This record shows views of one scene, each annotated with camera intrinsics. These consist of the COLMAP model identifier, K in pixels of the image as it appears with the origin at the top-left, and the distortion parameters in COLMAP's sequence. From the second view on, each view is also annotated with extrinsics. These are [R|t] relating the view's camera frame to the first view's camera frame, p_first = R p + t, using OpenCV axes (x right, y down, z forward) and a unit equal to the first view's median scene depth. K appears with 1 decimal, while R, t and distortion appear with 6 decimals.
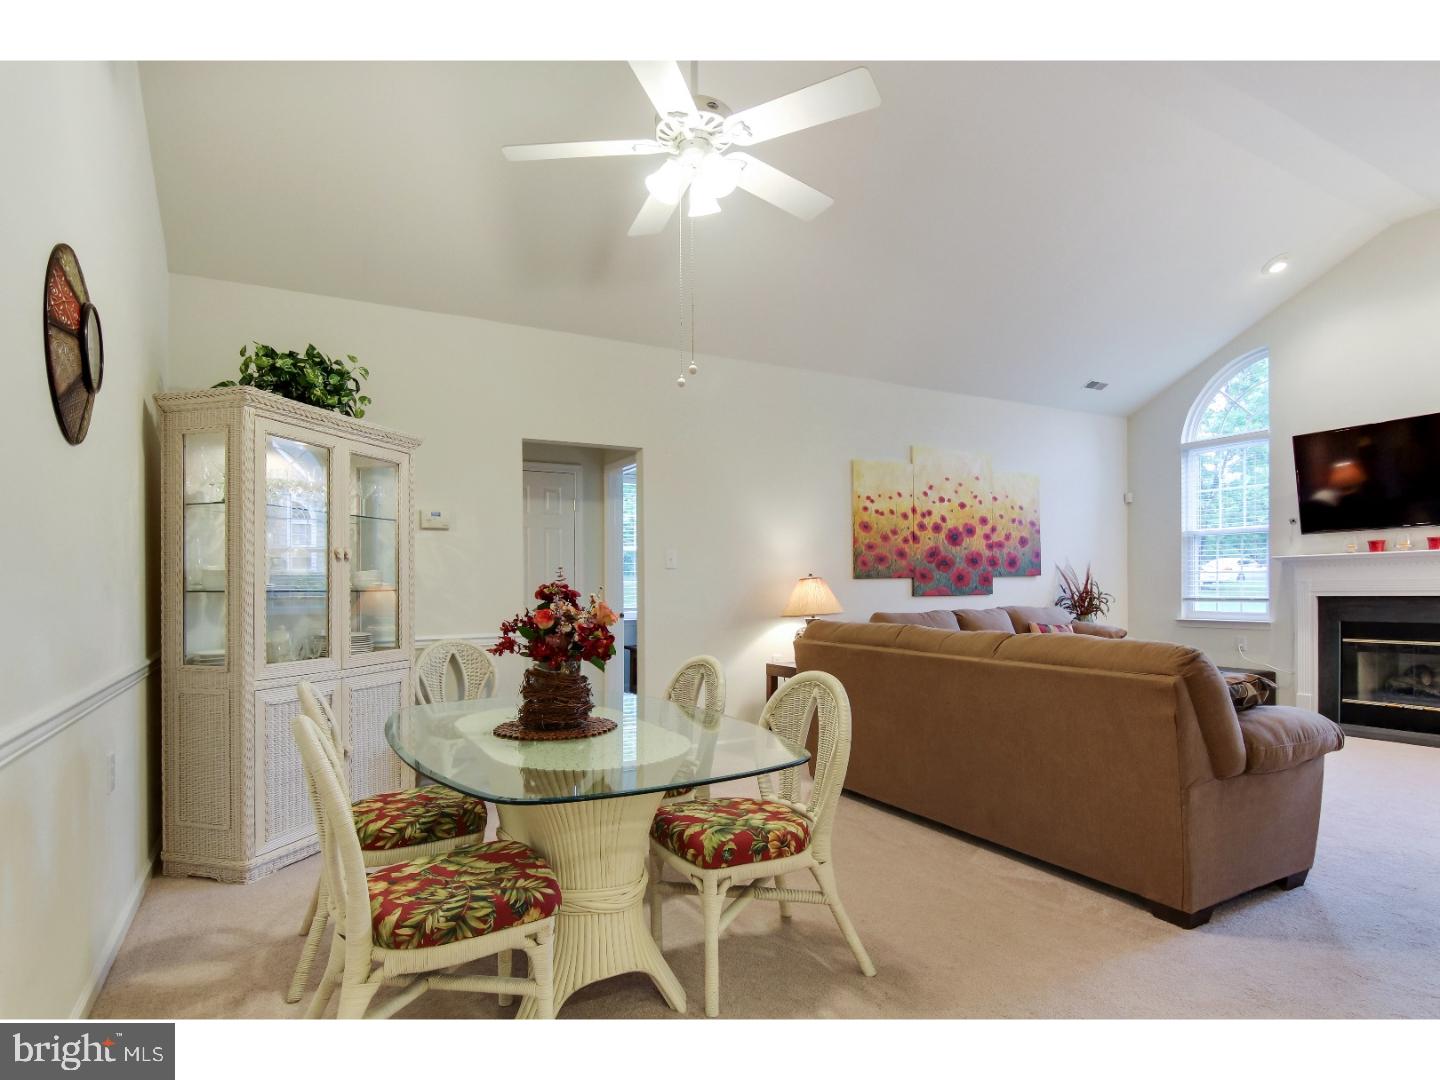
lens RADIAL K [[765.5, 0, 722.1], [0, 765.5, 600.7], [0, 0, 1]] dist [-0.001764, -0.002137]
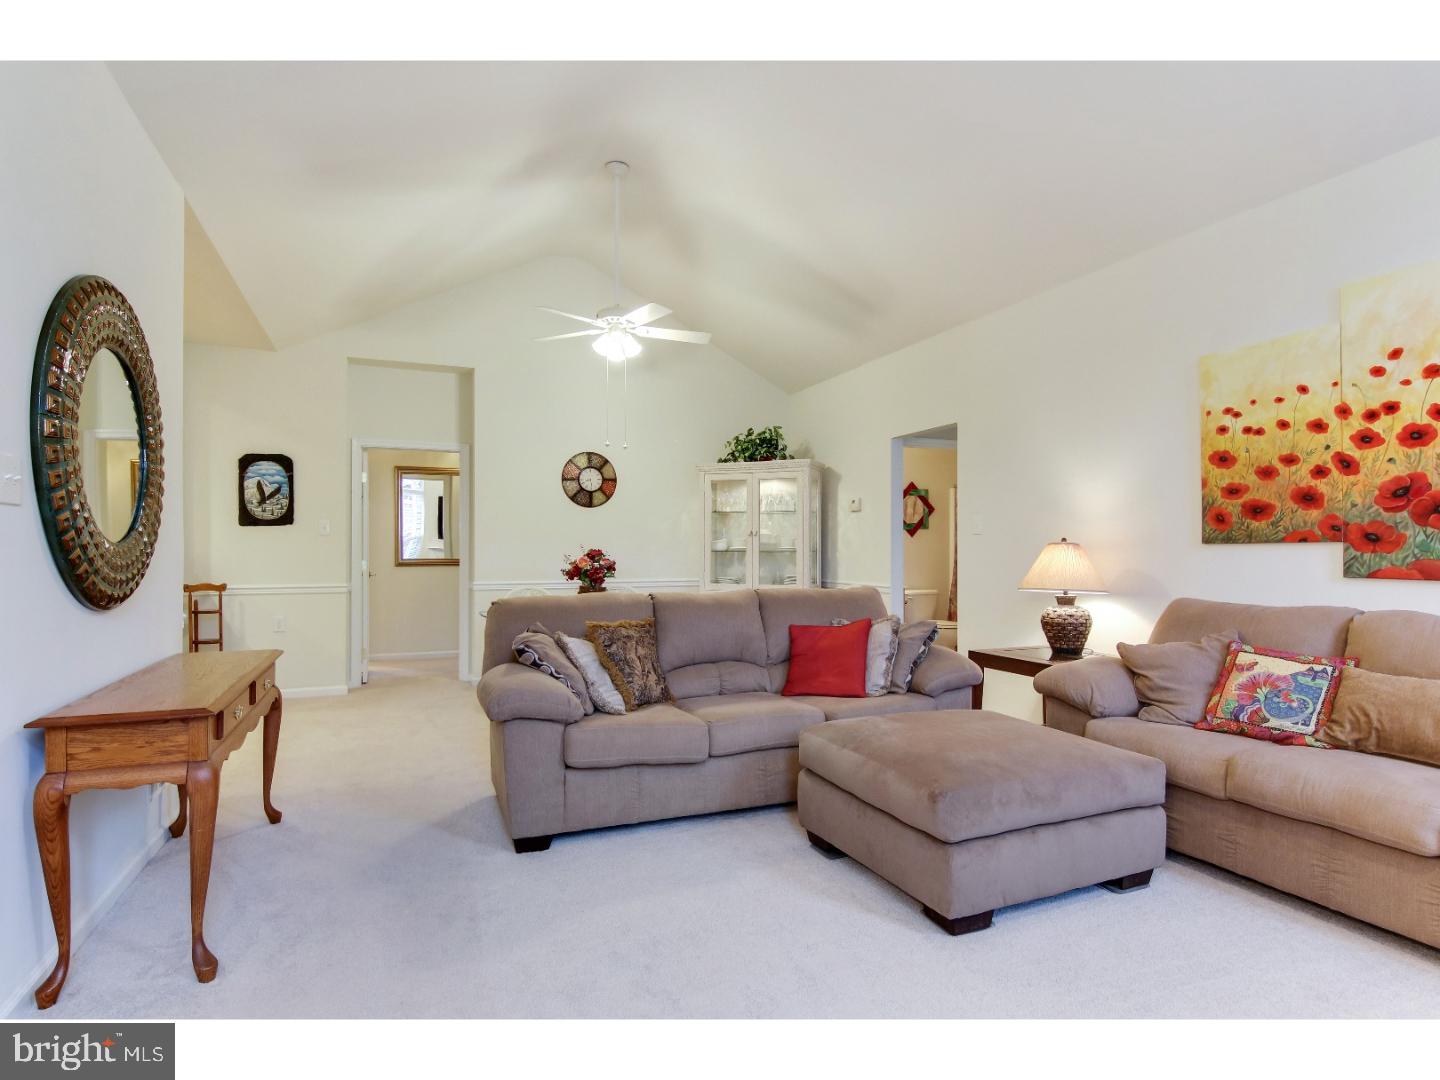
lens RADIAL K [[743.0, 0, 715.1], [0, 743.0, 555.4], [0, 0, 1]] dist [0.001239, -0.000855]
pose [[-0.112128, 0.020905, -0.993474, 0.777370], [-0.018207, 0.999568, 0.023088, -0.024081], [0.993527, 0.020677, -0.111699, 0.621589]]
